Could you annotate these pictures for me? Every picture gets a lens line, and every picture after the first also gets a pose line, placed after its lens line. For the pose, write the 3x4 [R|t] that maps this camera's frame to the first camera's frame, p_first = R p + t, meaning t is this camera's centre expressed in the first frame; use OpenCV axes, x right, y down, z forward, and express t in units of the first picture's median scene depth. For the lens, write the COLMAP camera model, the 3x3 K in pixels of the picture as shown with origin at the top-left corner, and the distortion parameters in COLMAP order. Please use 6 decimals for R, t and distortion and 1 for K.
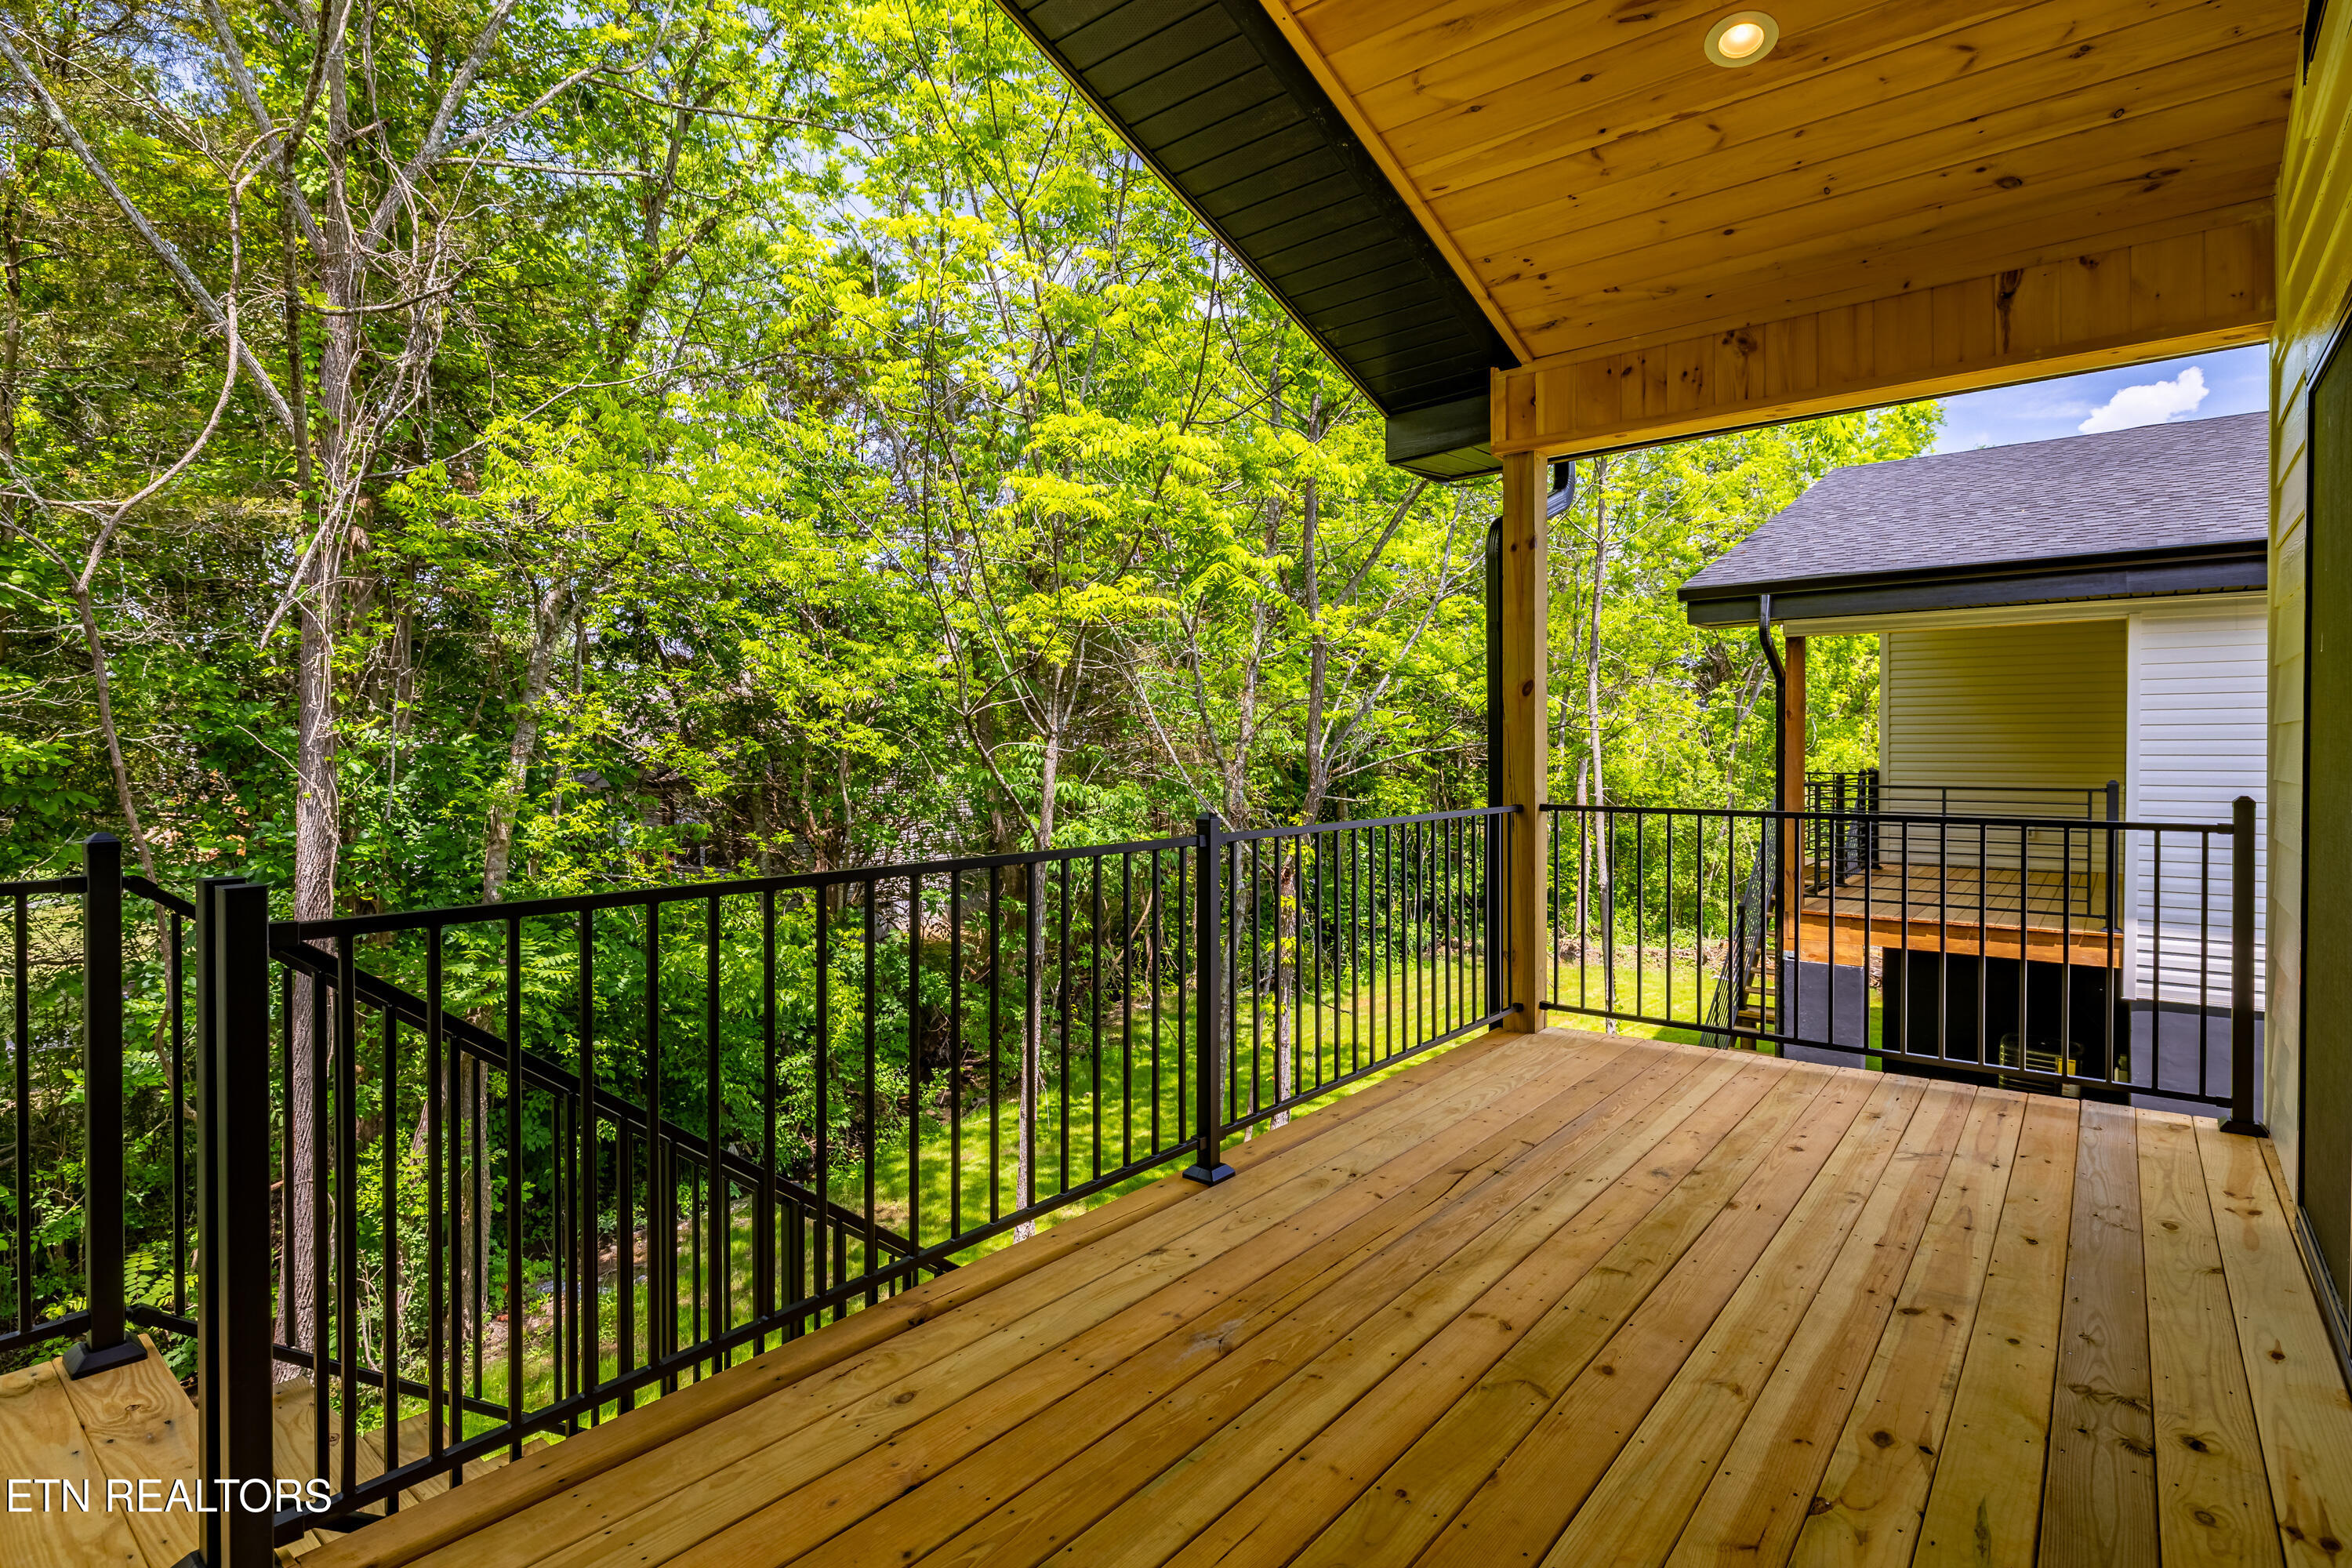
lens RADIAL K [[1162.4, 0, 1174.7], [0, 1162.4, 759.1], [0, 0, 1]] dist [-0.000471, -0.000264]
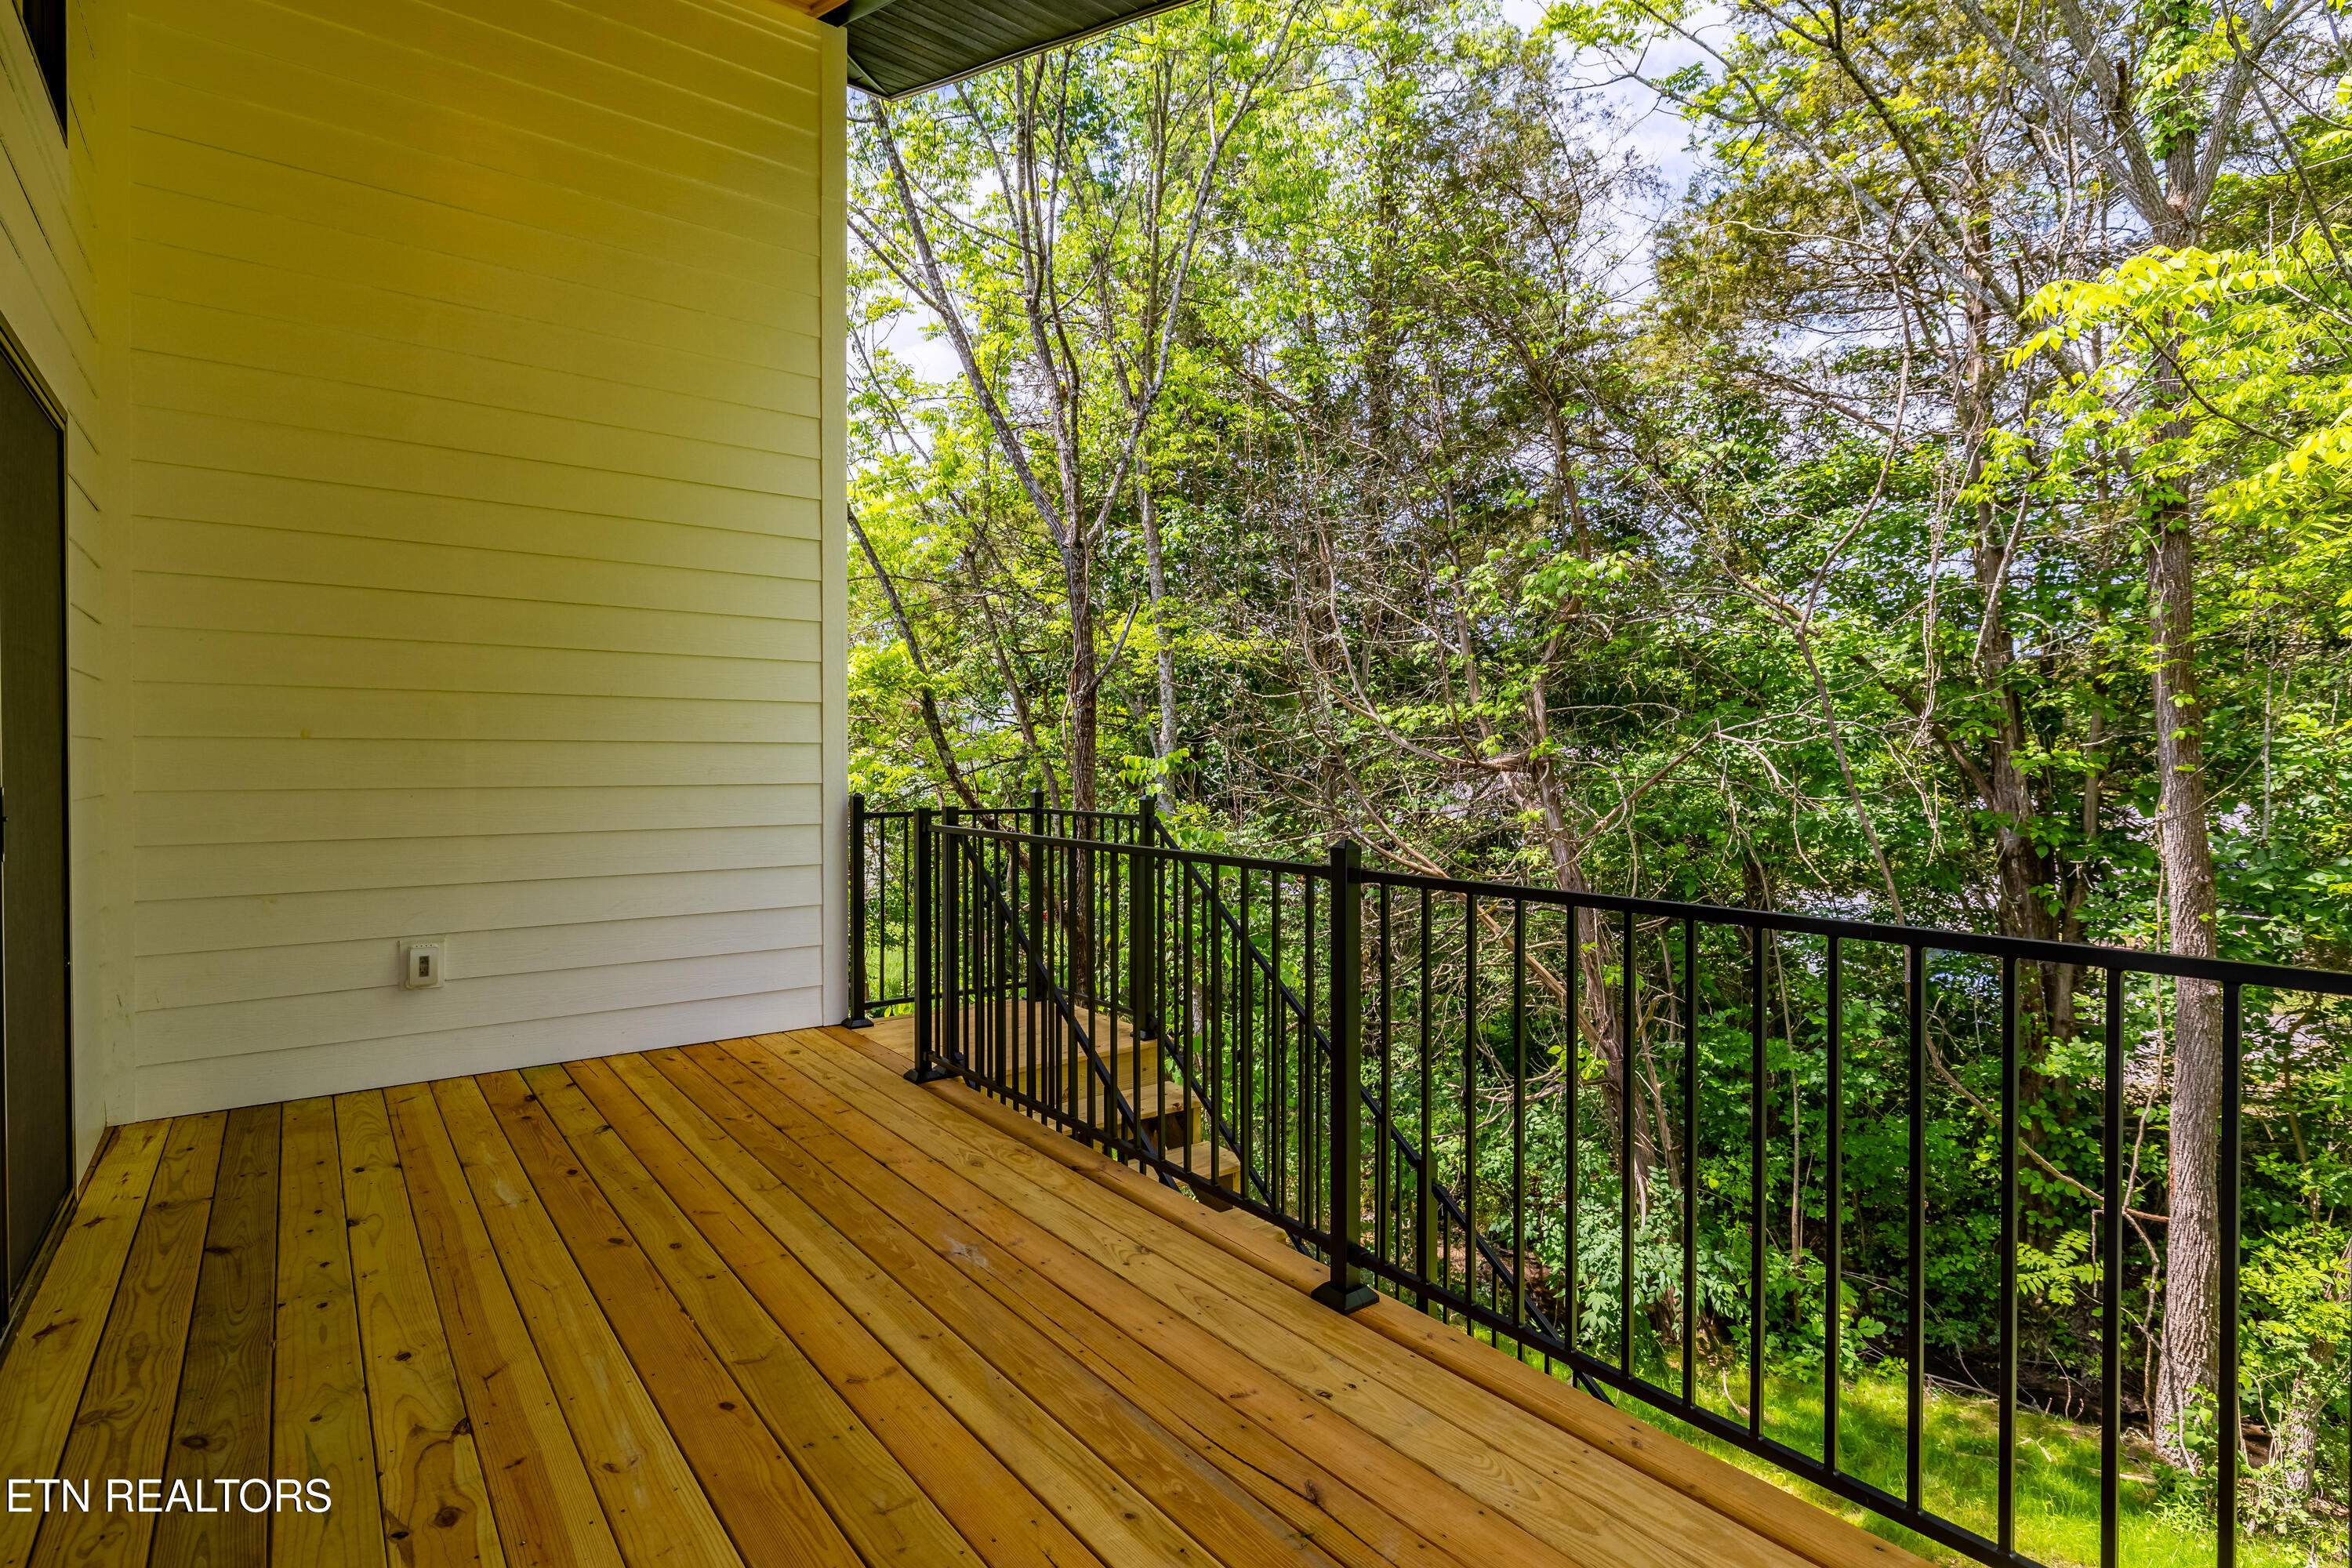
lens RADIAL K [[1162.4, 0, 1174.7], [0, 1162.4, 759.1], [0, 0, 1]] dist [-0.000471, -0.000264]
pose [[-0.234682, 0.000286, -0.972072, 1.304775], [-0.008109, 0.999965, 0.002252, -0.015164], [0.972038, 0.008411, -0.234671, 1.690894]]
